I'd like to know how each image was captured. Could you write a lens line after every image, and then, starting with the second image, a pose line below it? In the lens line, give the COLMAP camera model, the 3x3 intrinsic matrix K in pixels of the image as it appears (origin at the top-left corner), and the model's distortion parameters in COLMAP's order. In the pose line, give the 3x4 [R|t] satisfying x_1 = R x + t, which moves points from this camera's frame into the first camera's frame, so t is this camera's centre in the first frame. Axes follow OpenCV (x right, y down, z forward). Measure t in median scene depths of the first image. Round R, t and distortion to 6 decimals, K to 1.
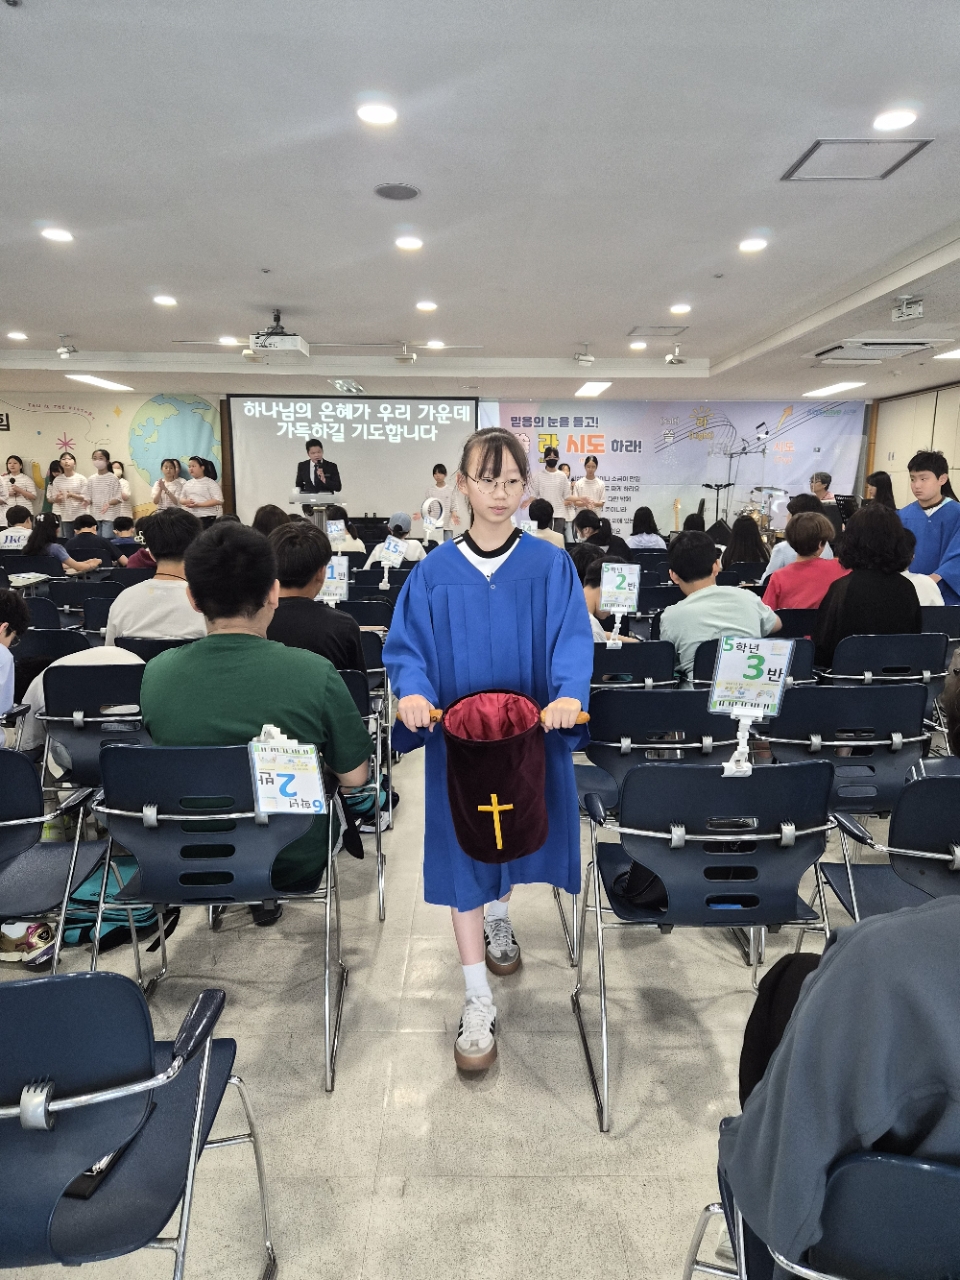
lens RADIAL K [[853.9, 0, 501.0], [0, 853.9, 648.1], [0, 0, 1]] dist [0.052834, -0.040036]
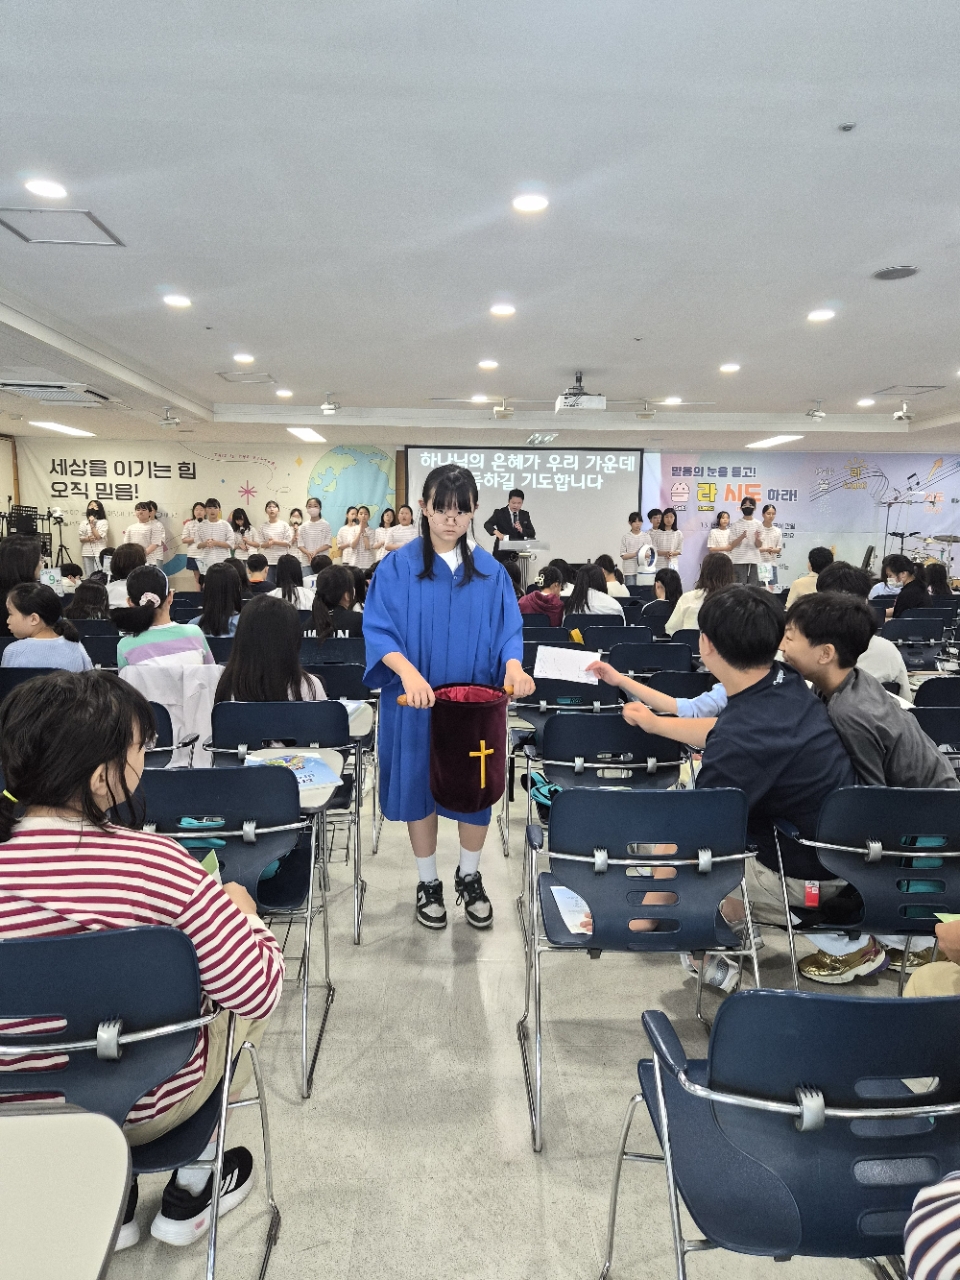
lens RADIAL K [[854.5, 0, 480.7], [0, 854.5, 639.2], [0, 0, 1]] dist [0.046984, -0.006293]
pose [[0.999961, 0.005016, 0.007248, -0.230449], [-0.004575, 0.998208, -0.059656, 0.002214], [-0.007535, 0.059621, 0.998193, -0.026541]]
